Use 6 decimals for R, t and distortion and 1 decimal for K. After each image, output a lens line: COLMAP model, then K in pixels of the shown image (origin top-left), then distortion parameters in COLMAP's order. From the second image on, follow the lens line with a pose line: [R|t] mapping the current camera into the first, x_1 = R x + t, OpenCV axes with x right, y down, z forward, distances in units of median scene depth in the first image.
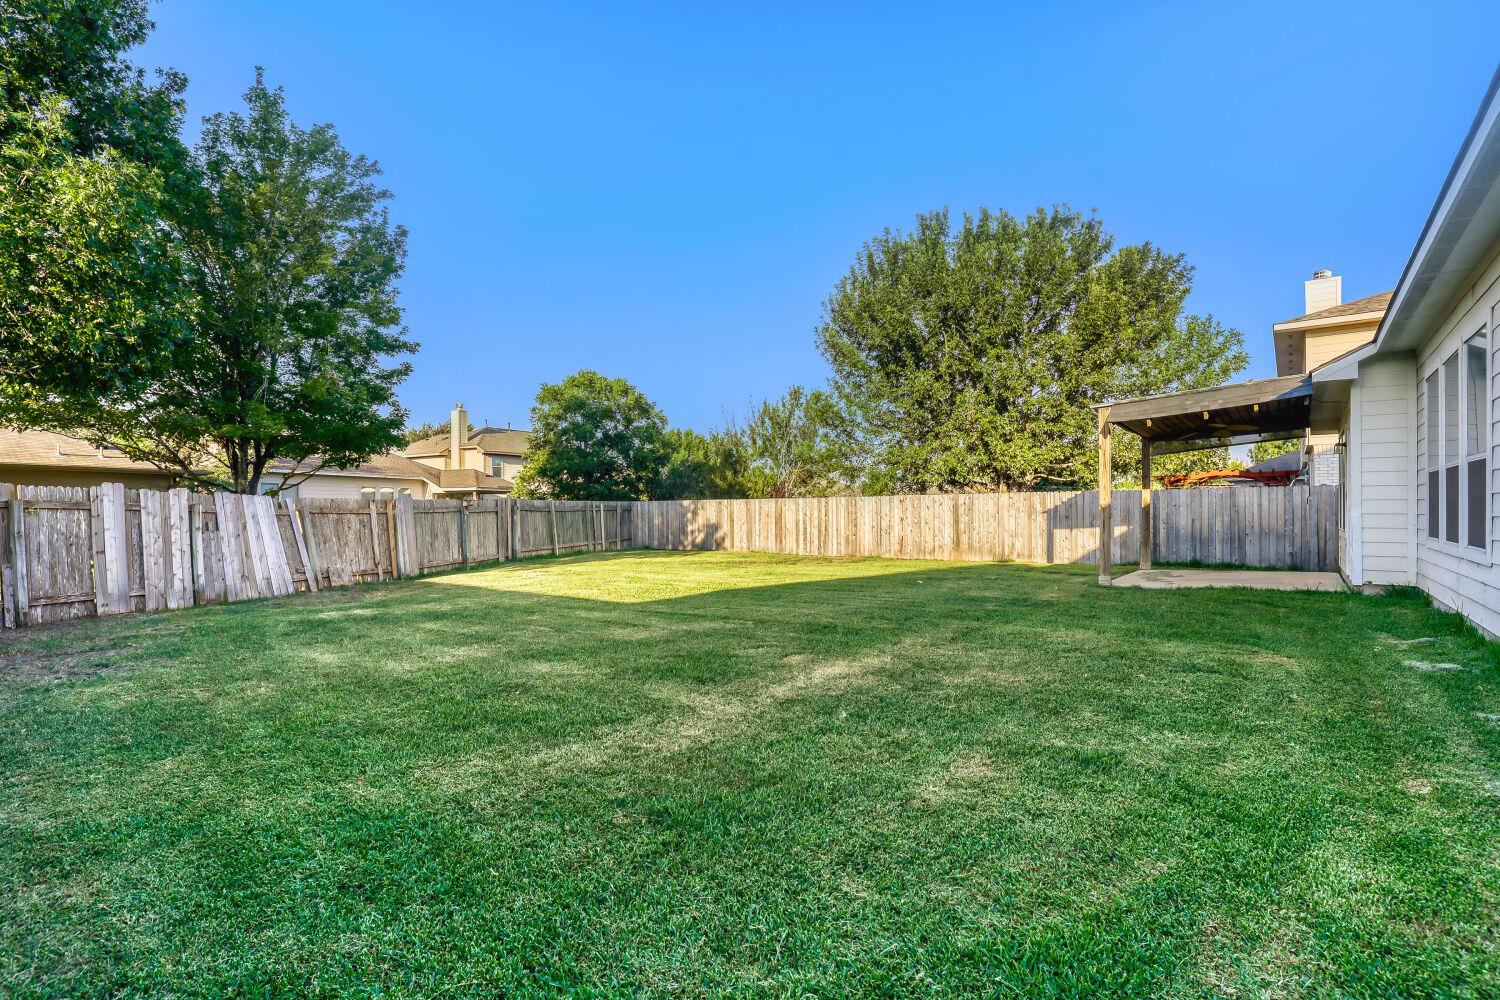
lens RADIAL K [[687.0, 0, 749.0], [0, 687.0, 501.4], [0, 0, 1]] dist [-0.034800, 0.006524]
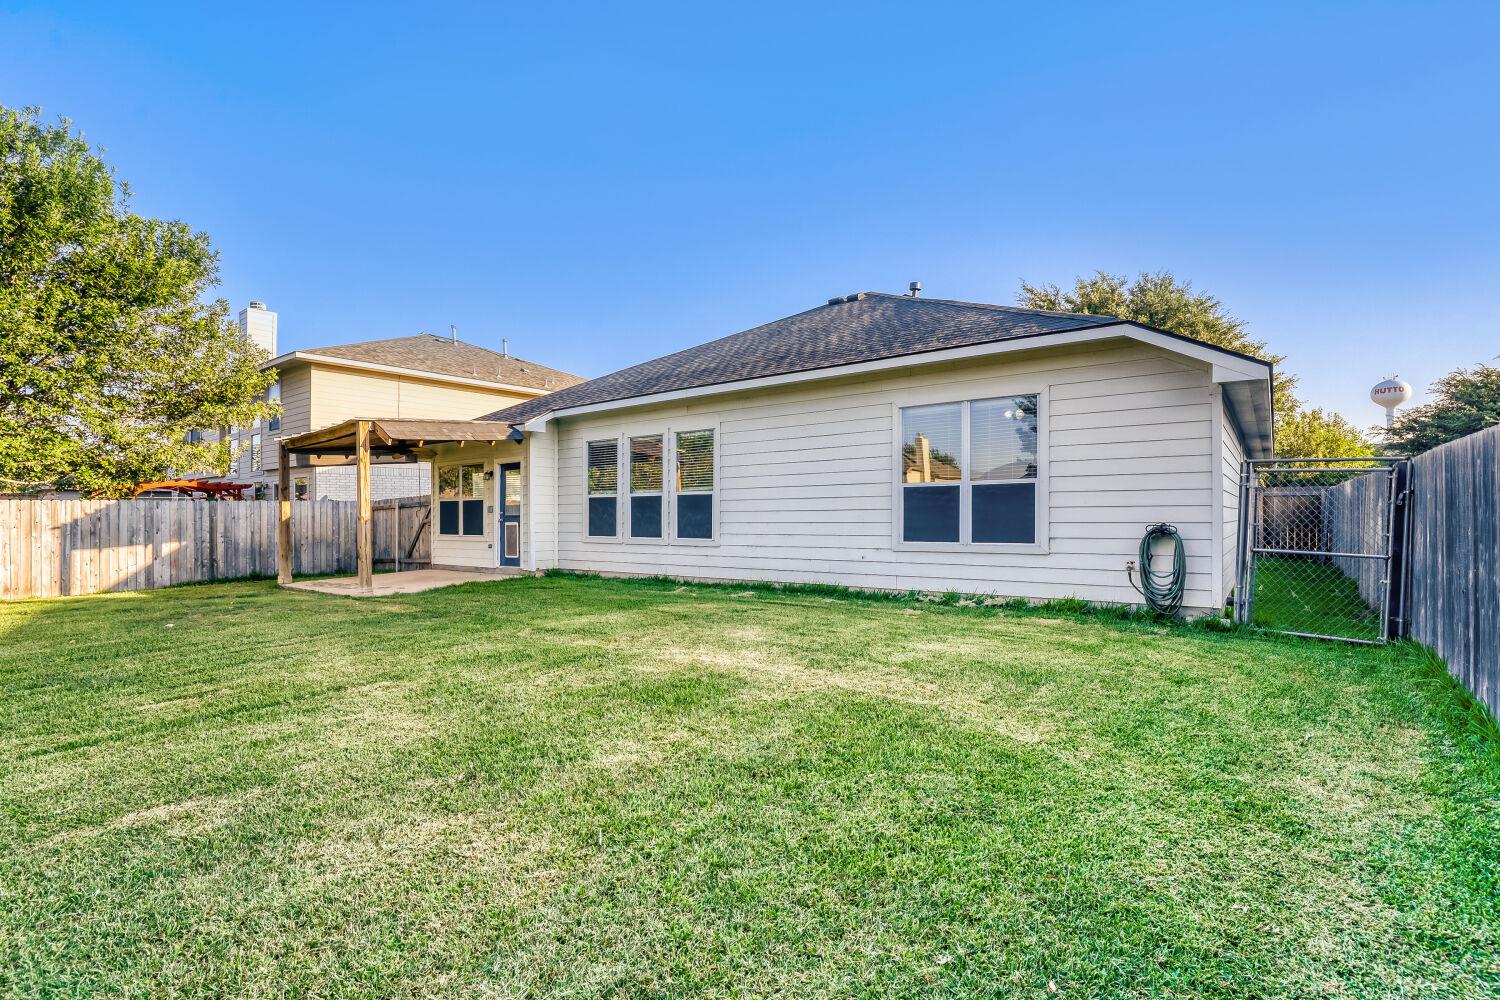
lens RADIAL K [[687.0, 0, 749.3], [0, 687.0, 509.7], [0, 0, 1]] dist [-0.034800, 0.006524]
pose [[-0.020458, 0.009972, 0.999741, -0.316298], [-0.000608, 0.999950, -0.009987, 0.003168], [-0.999791, -0.000812, -0.020451, 0.283455]]
